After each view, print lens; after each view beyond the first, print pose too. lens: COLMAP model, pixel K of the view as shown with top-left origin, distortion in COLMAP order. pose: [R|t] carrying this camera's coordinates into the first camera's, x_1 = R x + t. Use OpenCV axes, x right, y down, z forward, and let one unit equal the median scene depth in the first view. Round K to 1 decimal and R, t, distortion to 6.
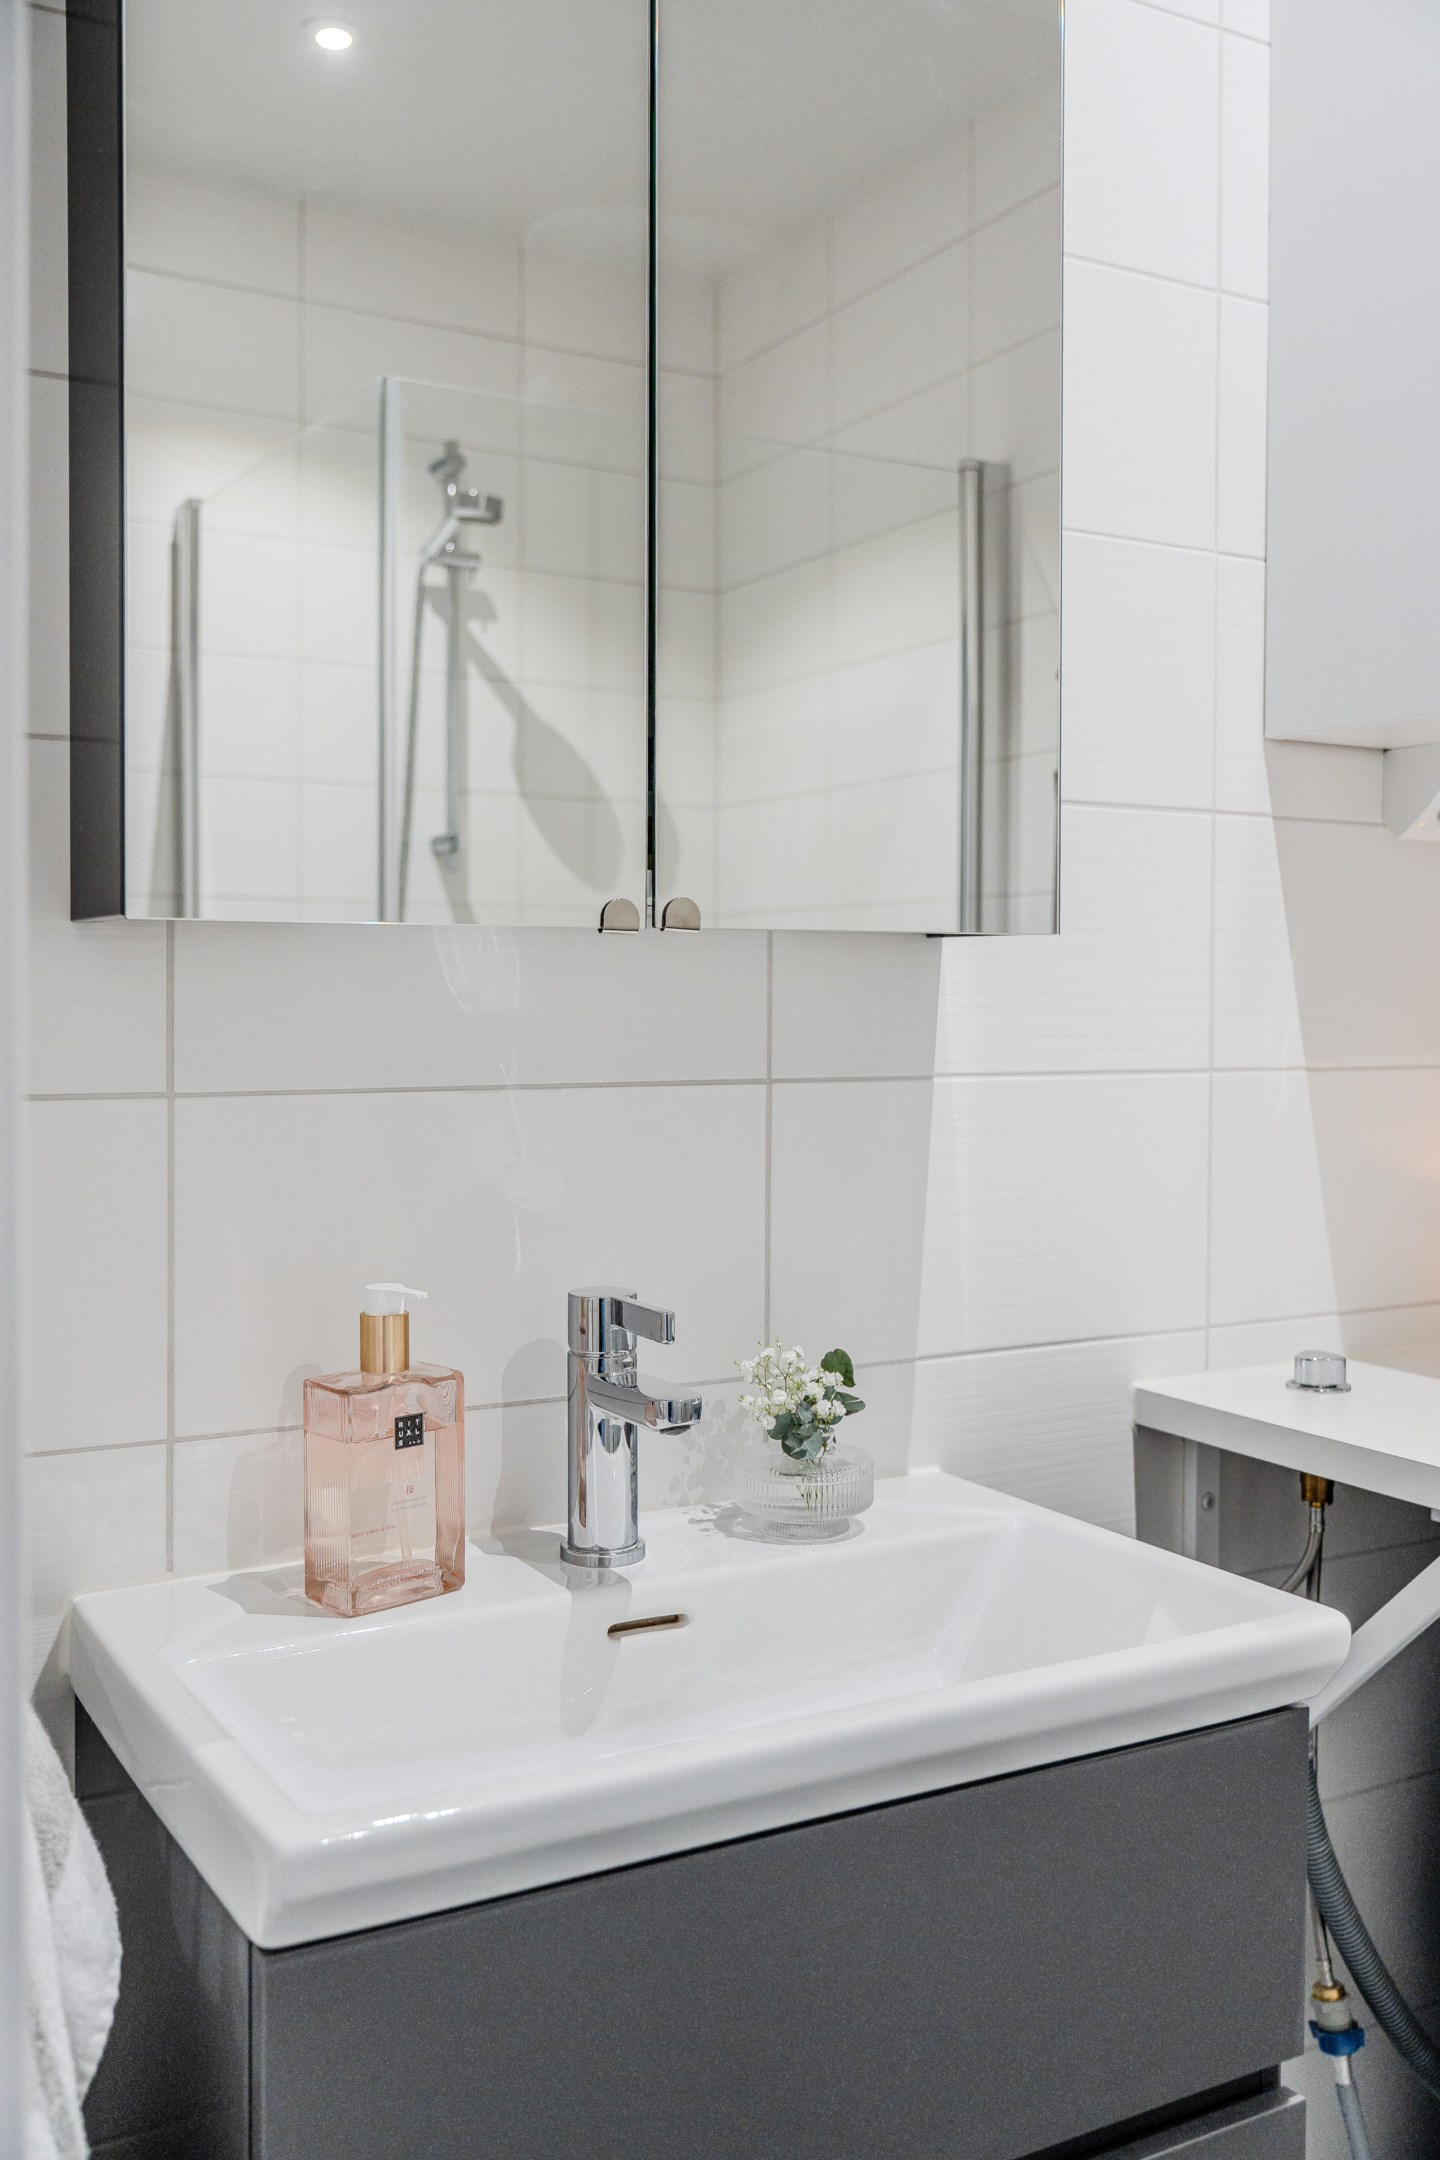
lens RADIAL K [[2017.1, 0, 601.5], [0, 2017.1, 1021.2], [0, 0, 1]] dist [-0.001417, 0.000000]
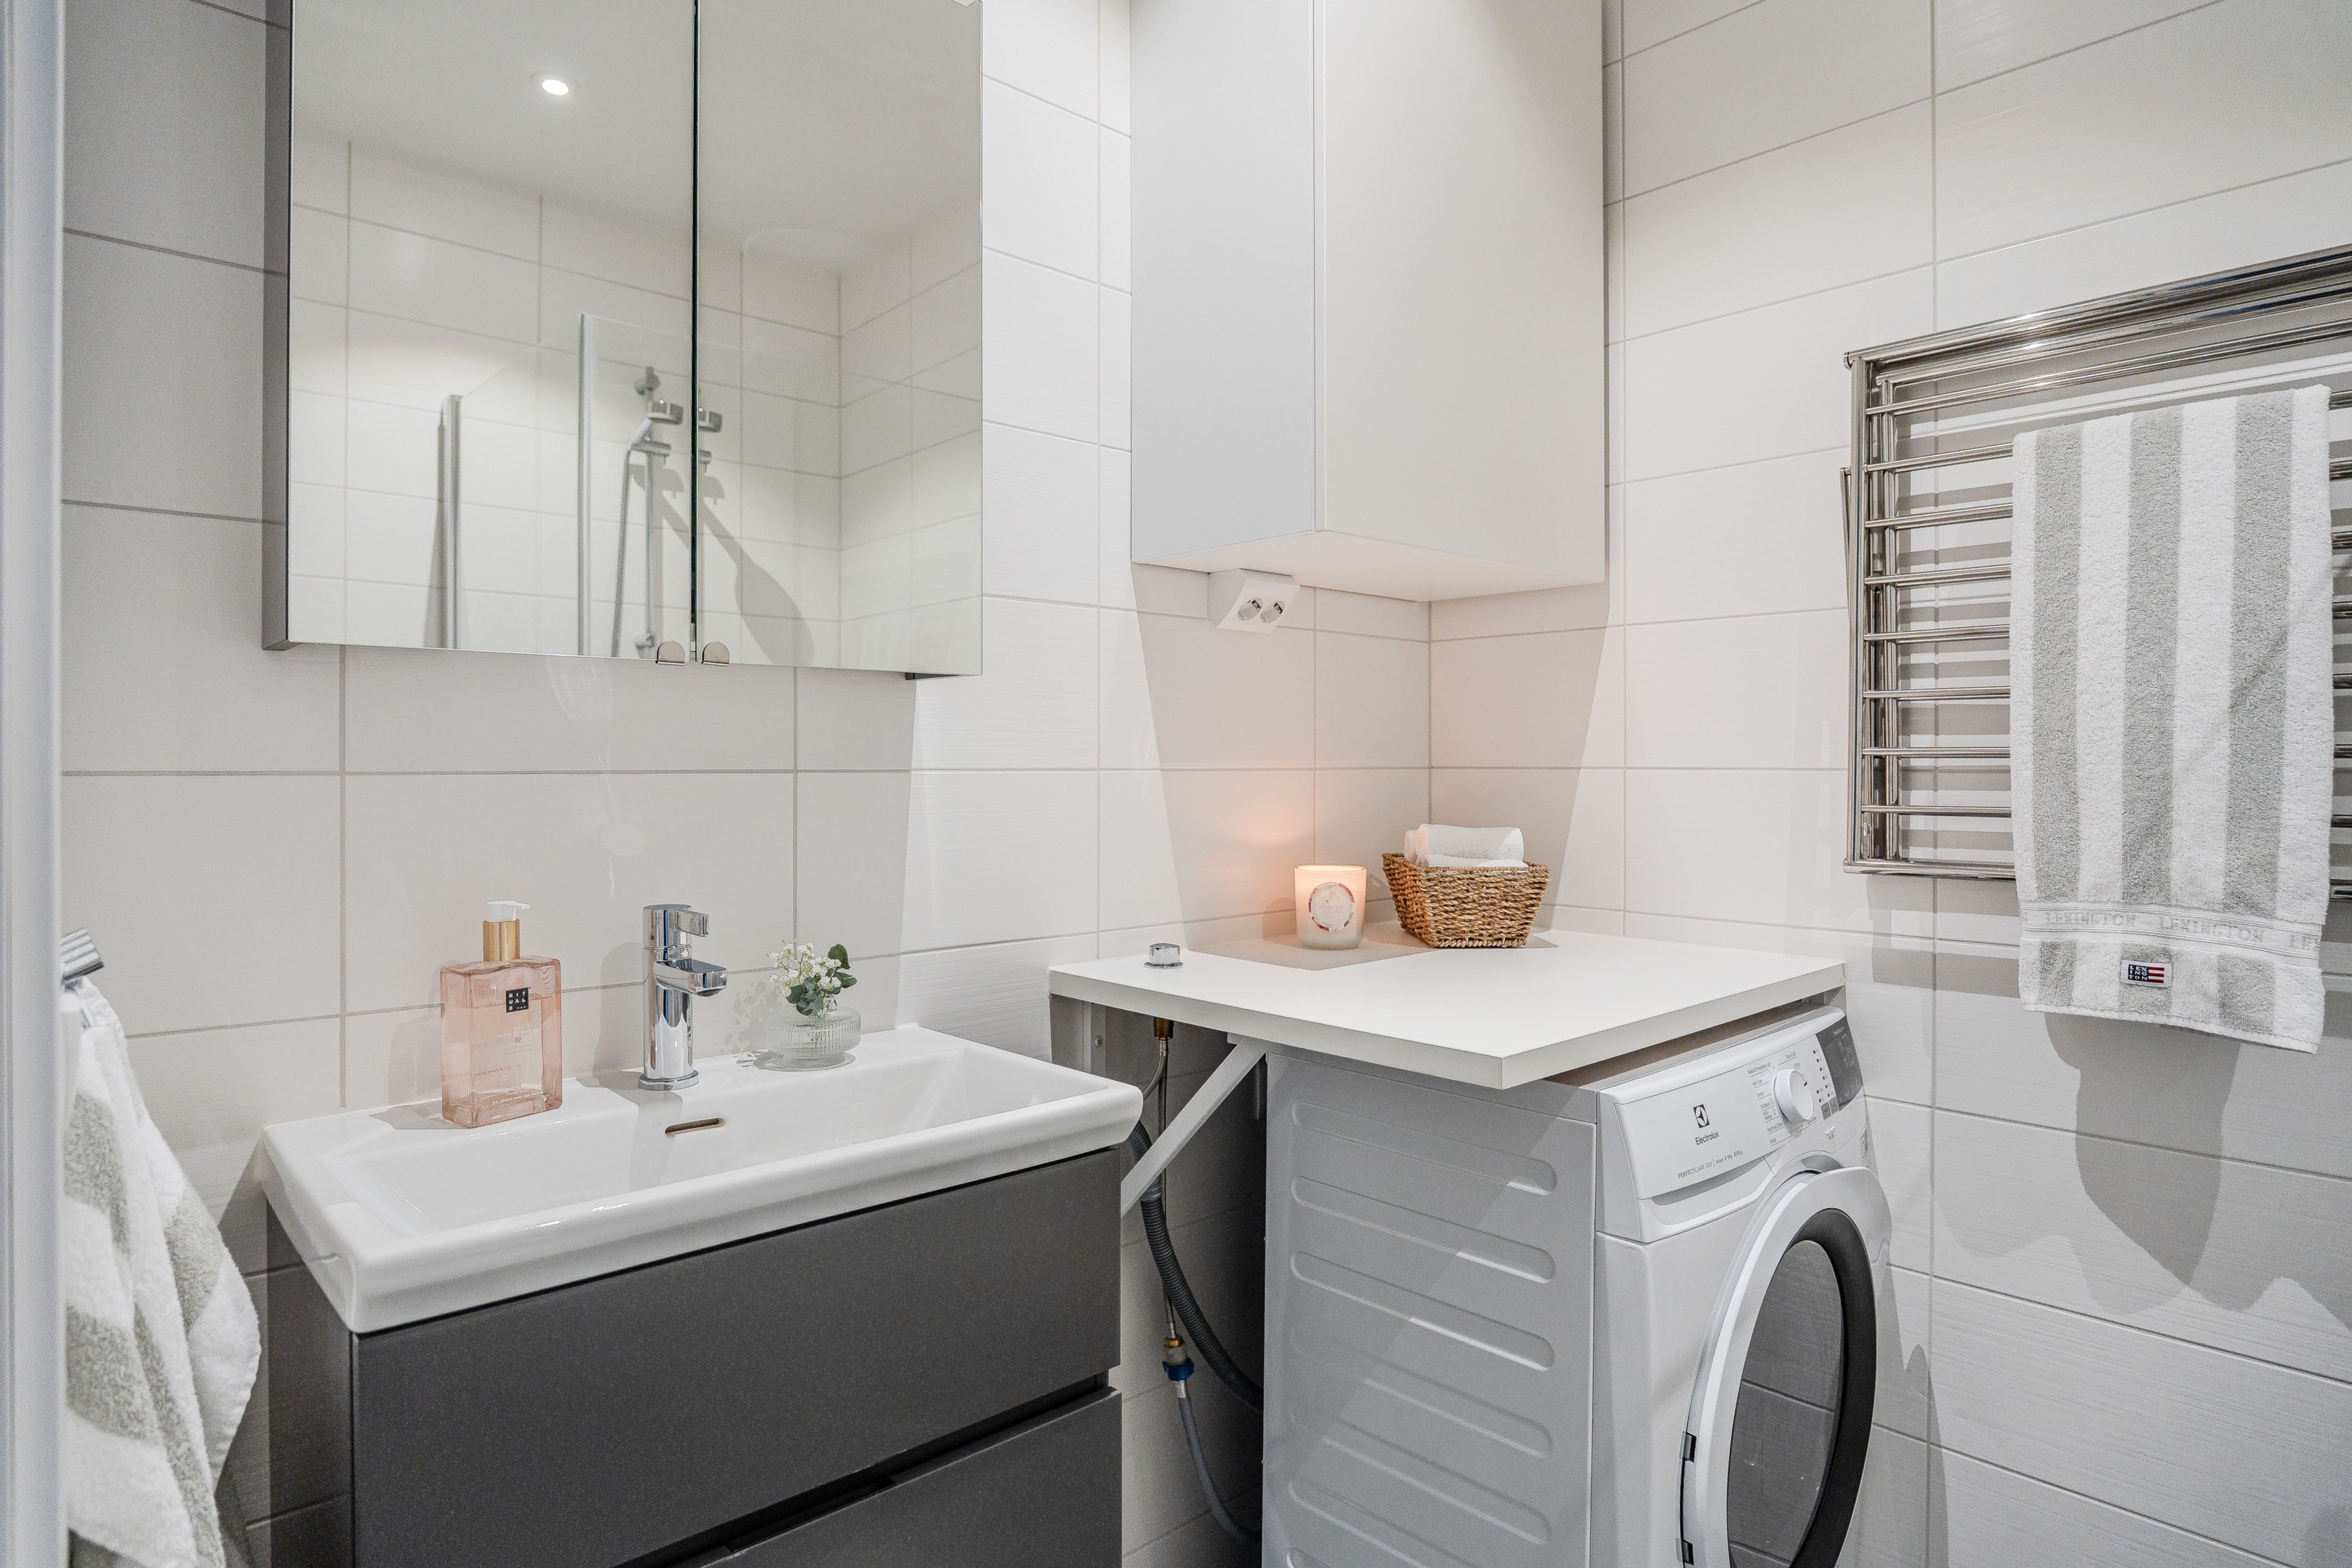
lens RADIAL K [[1342.7, 0, 1120.1], [0, 1342.7, 753.8], [0, 0, 1]] dist [-0.030444, 0.008159]
pose [[0.973778, -0.005335, 0.227436, 0.096325], [0.010017, 0.999761, -0.019439, 0.040849], [-0.227278, 0.021208, 0.973599, -0.041253]]
